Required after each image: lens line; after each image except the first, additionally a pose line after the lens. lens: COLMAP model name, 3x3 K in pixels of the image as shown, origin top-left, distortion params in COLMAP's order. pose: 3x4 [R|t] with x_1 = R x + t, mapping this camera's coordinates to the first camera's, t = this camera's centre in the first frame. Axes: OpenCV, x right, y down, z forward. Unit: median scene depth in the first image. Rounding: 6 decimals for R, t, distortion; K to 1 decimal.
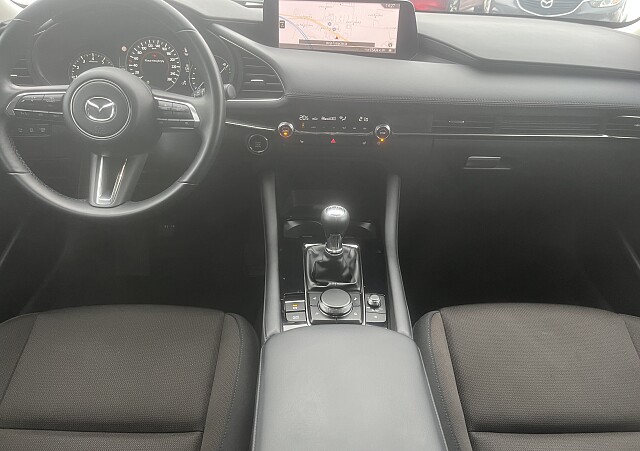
lens RADIAL K [[497.0, 0, 336.2], [0, 497.0, 224.9], [0, 0, 1]] dist [0.003582, 0.005997]
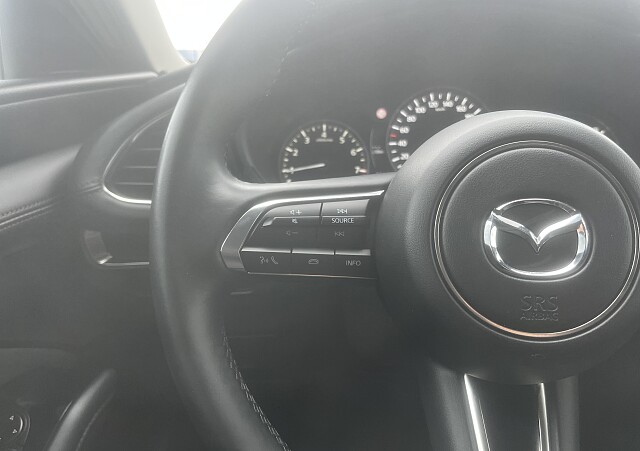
lens RADIAL K [[497.0, 0, 336.2], [0, 497.0, 224.9], [0, 0, 1]] dist [0.003582, 0.005997]
pose [[0.995309, -0.044354, -0.085983, -0.437873], [0.024663, 0.975680, -0.217809, -0.137605], [0.093553, 0.214666, 0.972197, 0.538650]]
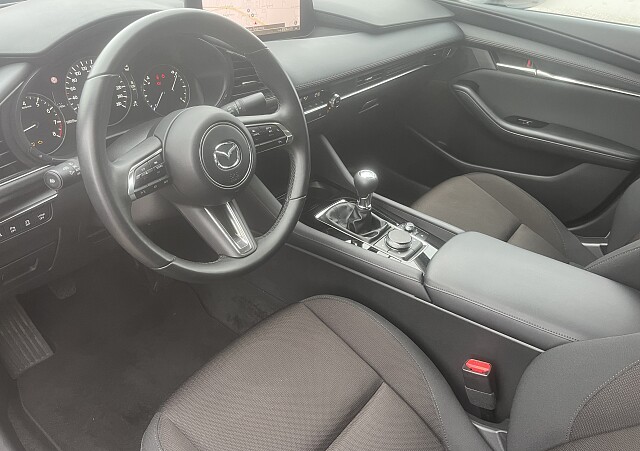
lens RADIAL K [[497.0, 0, 336.2], [0, 497.0, 224.9], [0, 0, 1]] dist [0.003582, 0.005997]
pose [[0.634791, -0.414159, 0.652314, -0.747624], [0.311717, 0.909735, 0.274255, -0.229443], [-0.707017, 0.029243, 0.706591, 0.167748]]
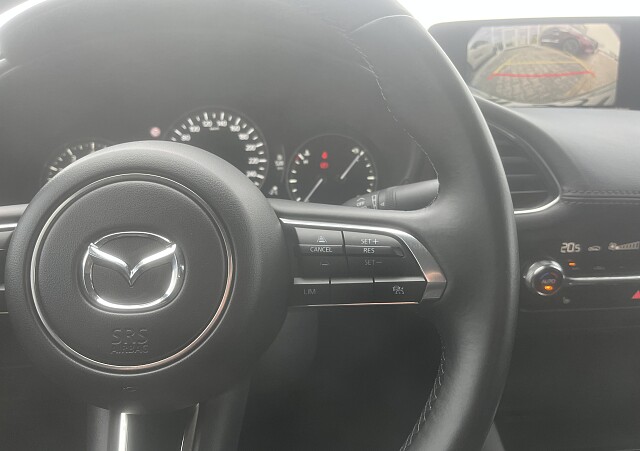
lens RADIAL K [[487.1, 0, 320.0], [0, 487.1, 225.5], [0, 0, 1]] dist [0.068163, -0.097322]
pose [[0.997625, -0.060949, 0.032098, -0.284885], [0.066559, 0.972957, -0.221191, -0.143576], [-0.017749, 0.222802, 0.974702, 0.543119]]
